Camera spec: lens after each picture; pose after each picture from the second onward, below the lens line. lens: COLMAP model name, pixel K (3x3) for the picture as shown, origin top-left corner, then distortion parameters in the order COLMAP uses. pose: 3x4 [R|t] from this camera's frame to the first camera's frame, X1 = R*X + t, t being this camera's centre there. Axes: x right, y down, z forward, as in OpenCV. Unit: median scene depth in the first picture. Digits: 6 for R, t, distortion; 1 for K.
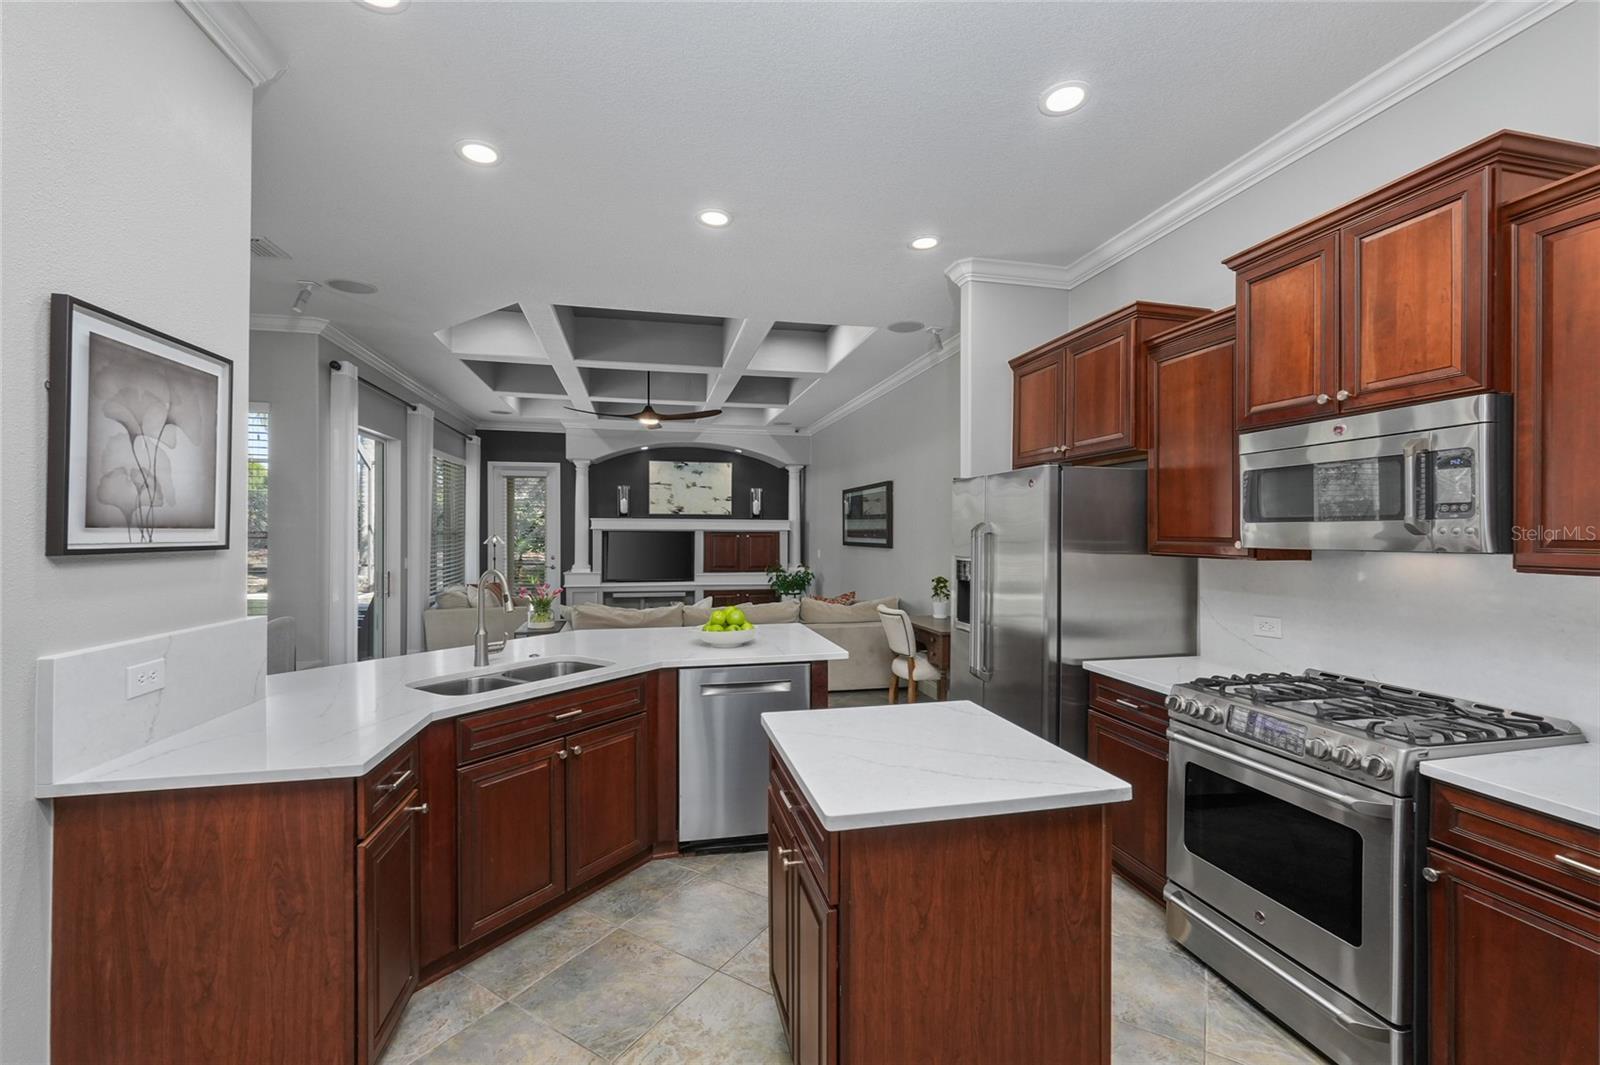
lens RADIAL K [[654.4, 0, 800.0], [0, 654.4, 532.5], [0, 0, 1]] dist [-0.014726, 0.009335]
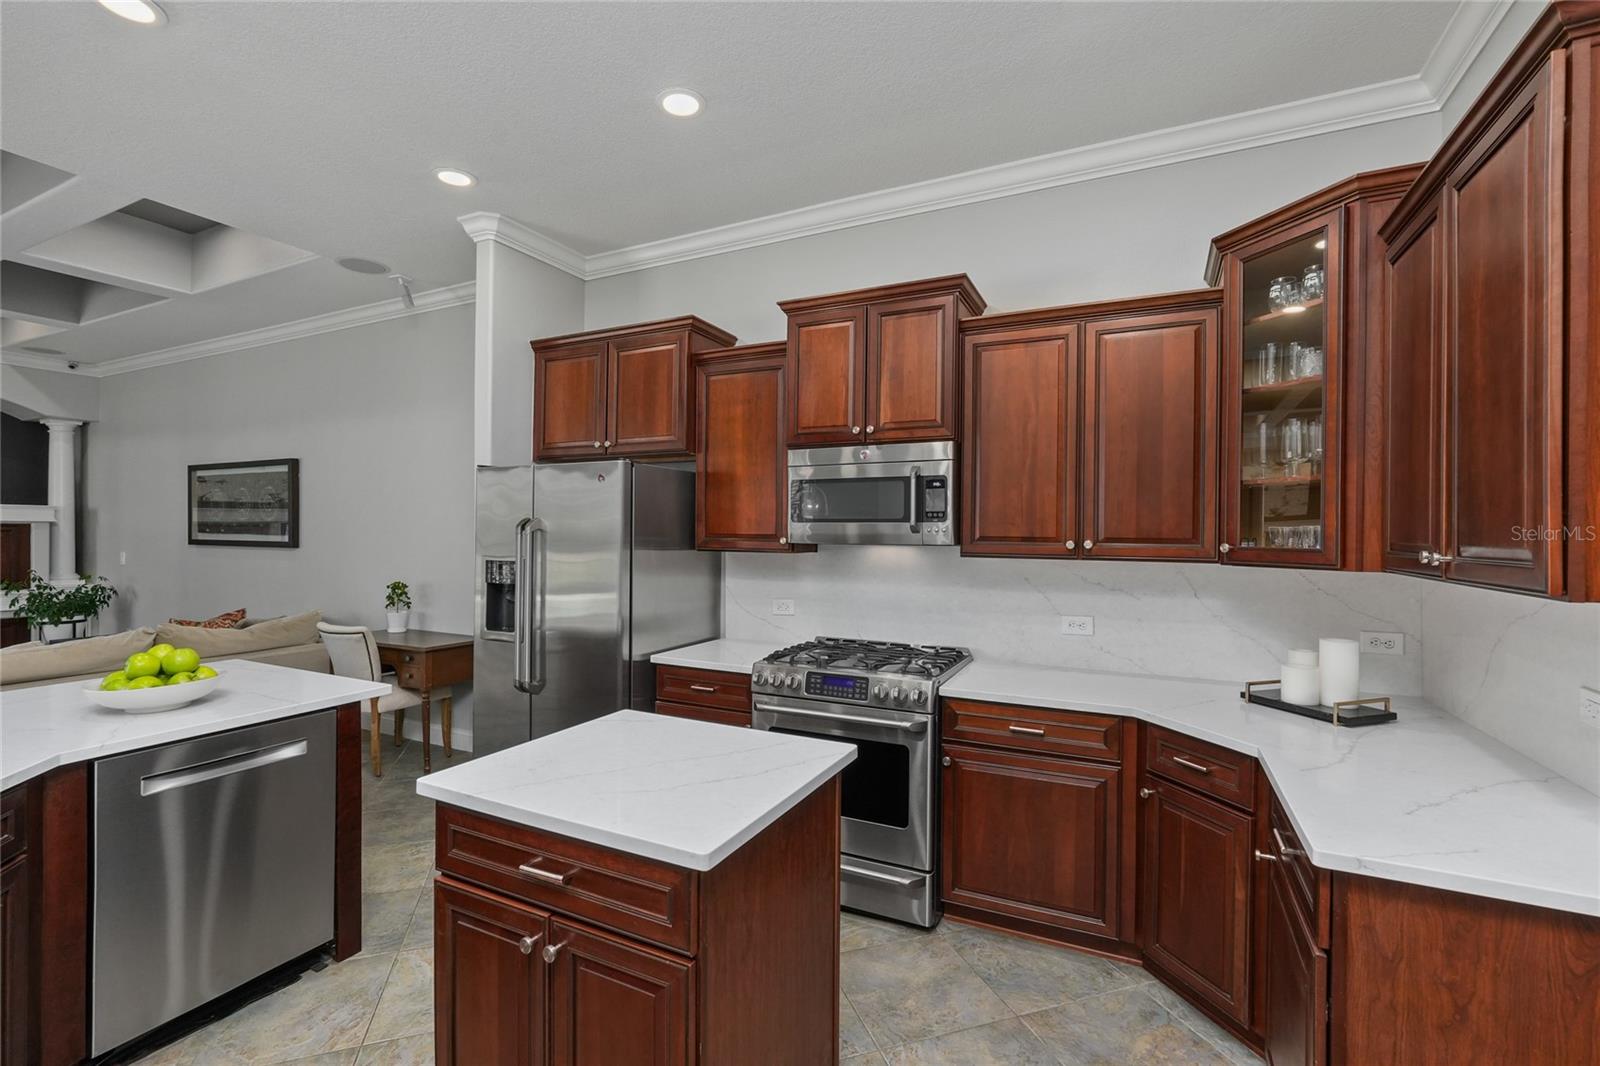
lens RADIAL K [[685.7, 0, 800.0], [0, 685.7, 533.0], [0, 0, 1]] dist [-0.000211, 0.000407]
pose [[0.653875, 0.000126, 0.756602, -0.226766], [-0.005946, 0.999970, 0.004972, -0.001383], [-0.756579, -0.007749, 0.653857, 0.119735]]
